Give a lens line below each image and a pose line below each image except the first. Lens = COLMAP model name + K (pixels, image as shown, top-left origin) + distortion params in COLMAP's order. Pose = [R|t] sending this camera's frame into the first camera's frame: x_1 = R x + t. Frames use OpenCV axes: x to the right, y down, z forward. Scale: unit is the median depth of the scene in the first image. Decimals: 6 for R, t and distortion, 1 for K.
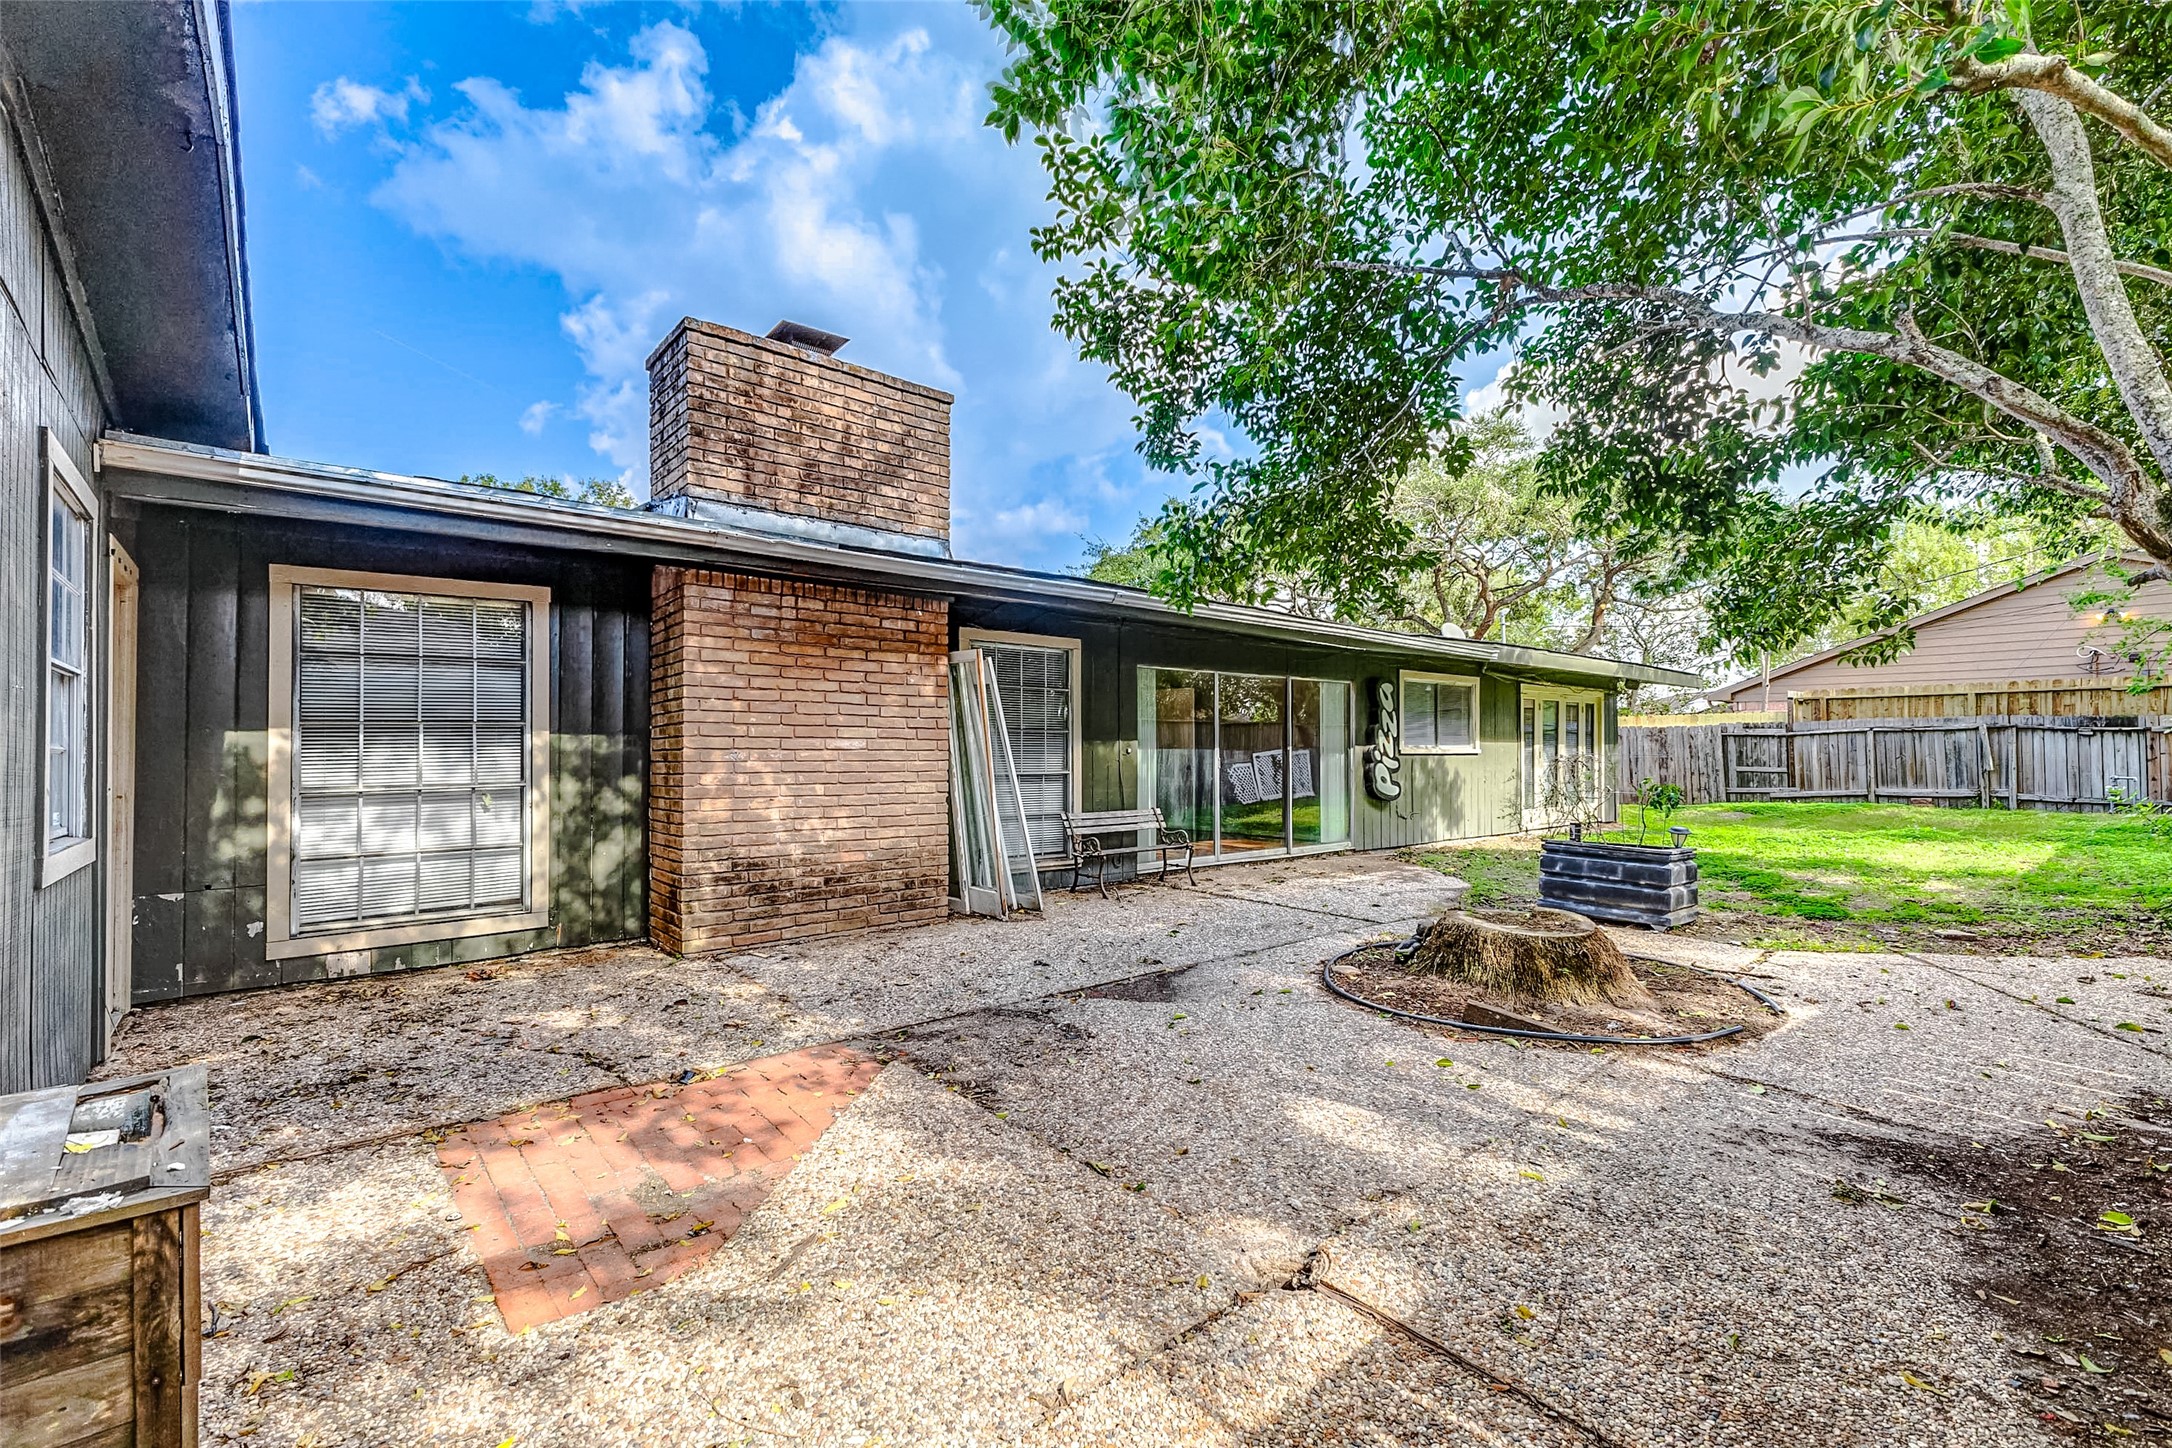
lens RADIAL K [[937.8, 0, 1086.5], [0, 937.8, 711.1], [0, 0, 1]] dist [0.011691, -0.004711]
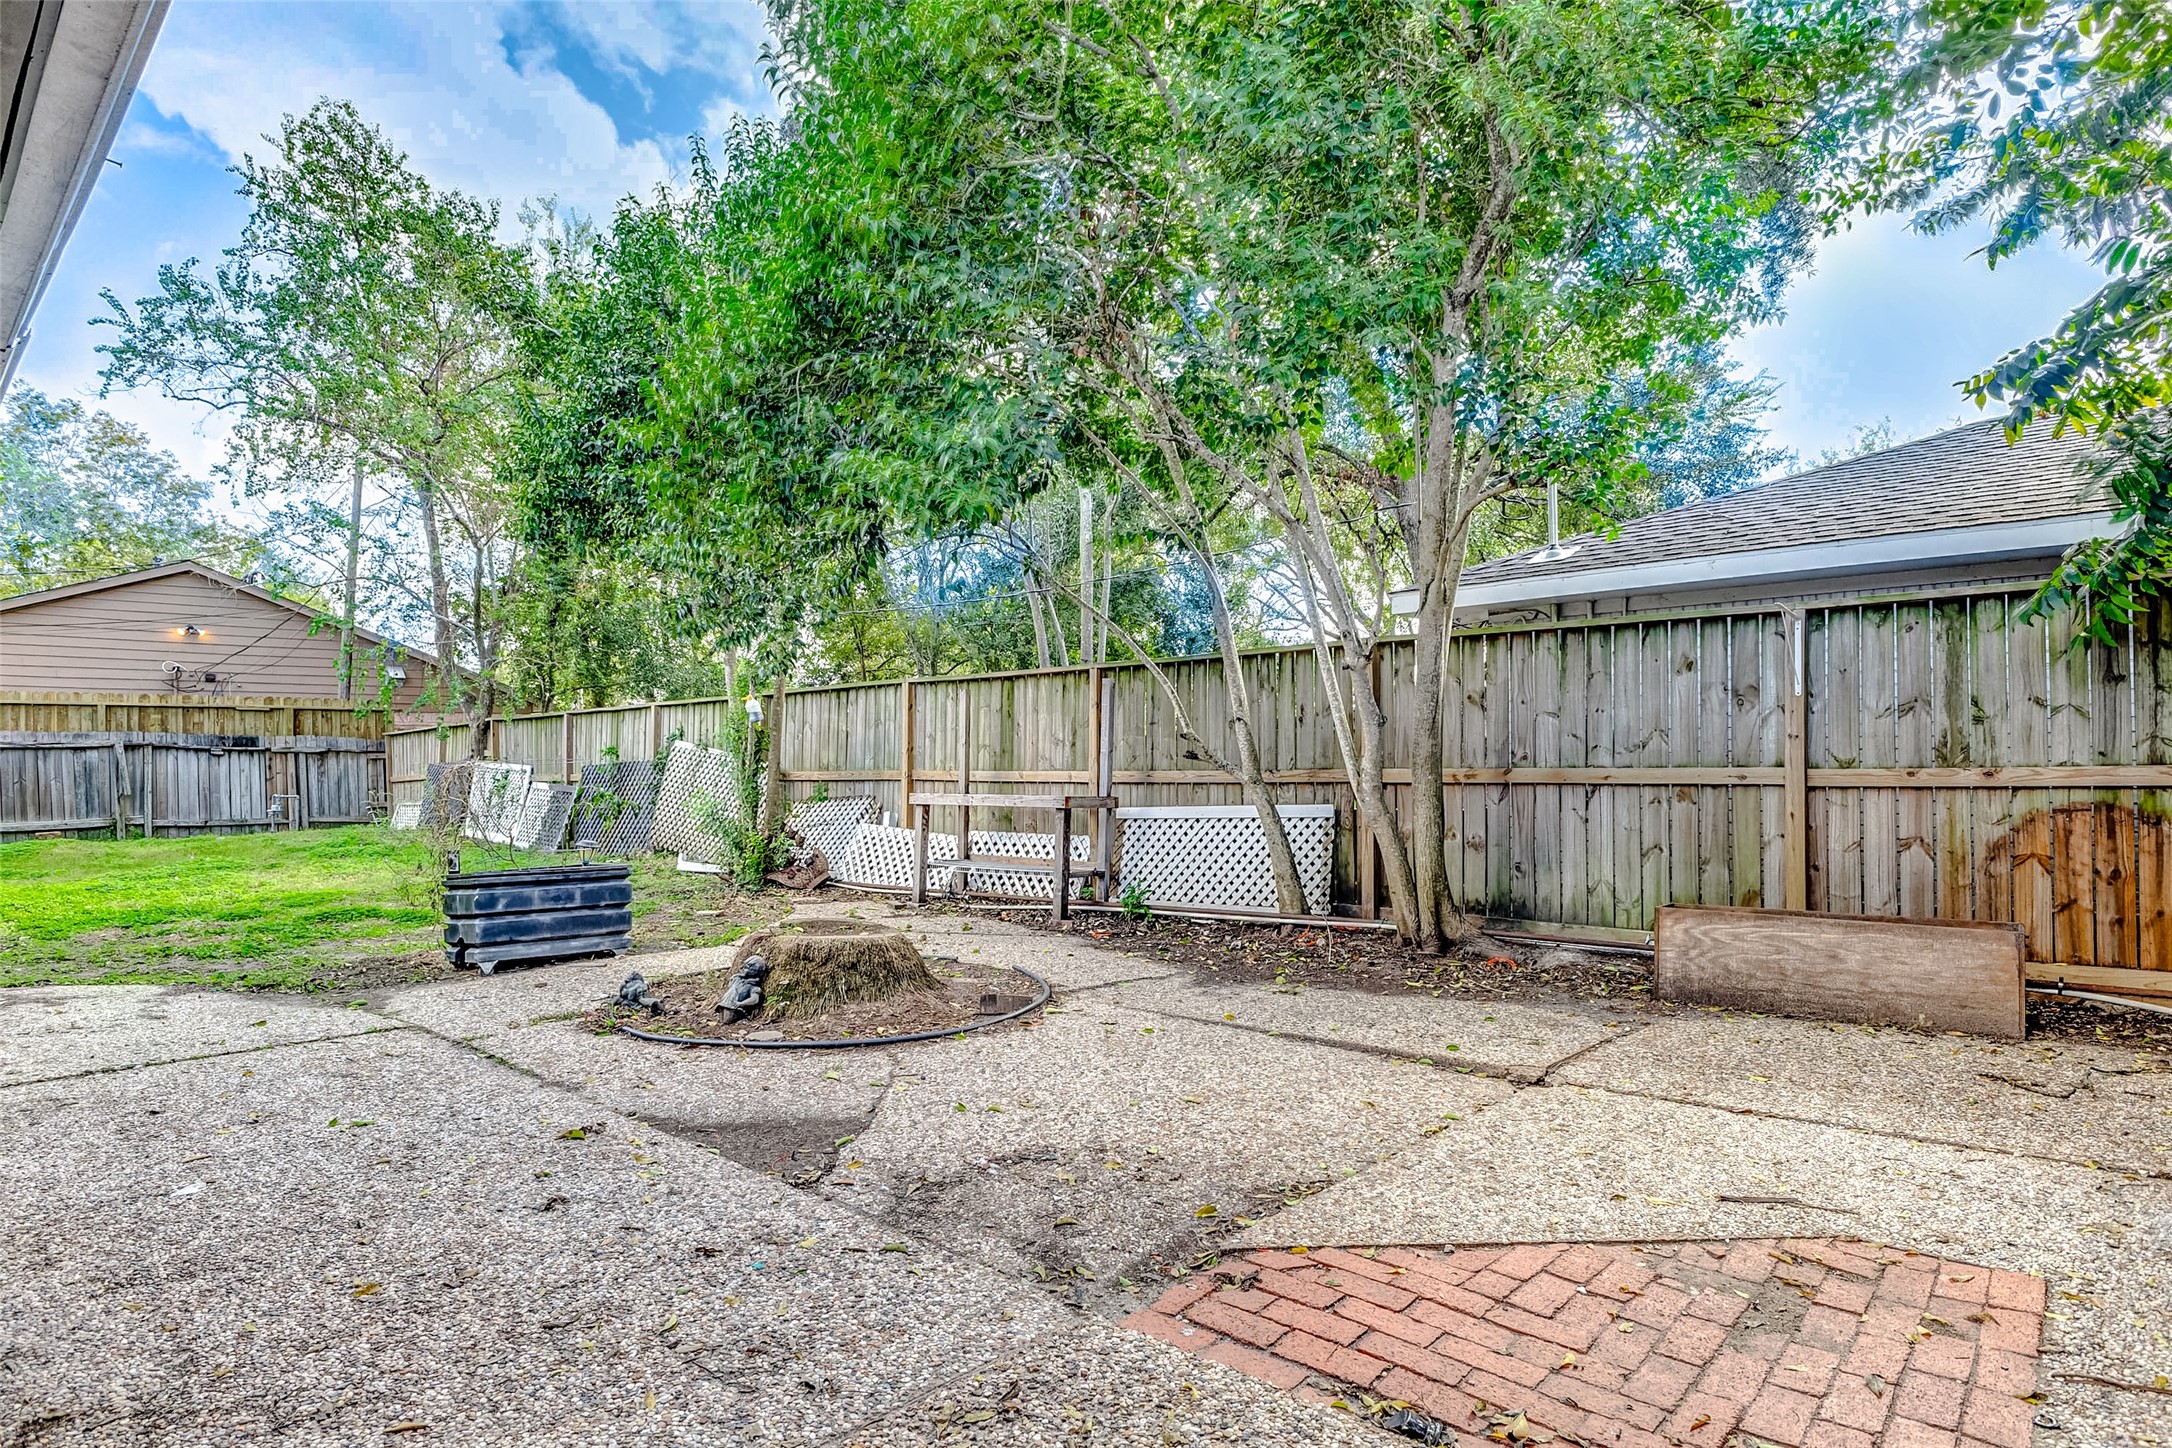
lens RADIAL K [[1140.8, 0, 1086.0], [0, 1140.8, 724.0], [0, 0, 1]] dist [-0.001591, -0.000312]
pose [[-0.120292, 0.036355, 0.992073, -0.205004], [-0.026789, 0.998846, -0.039851, 0.016851], [-0.992377, -0.031370, -0.119179, 0.263238]]
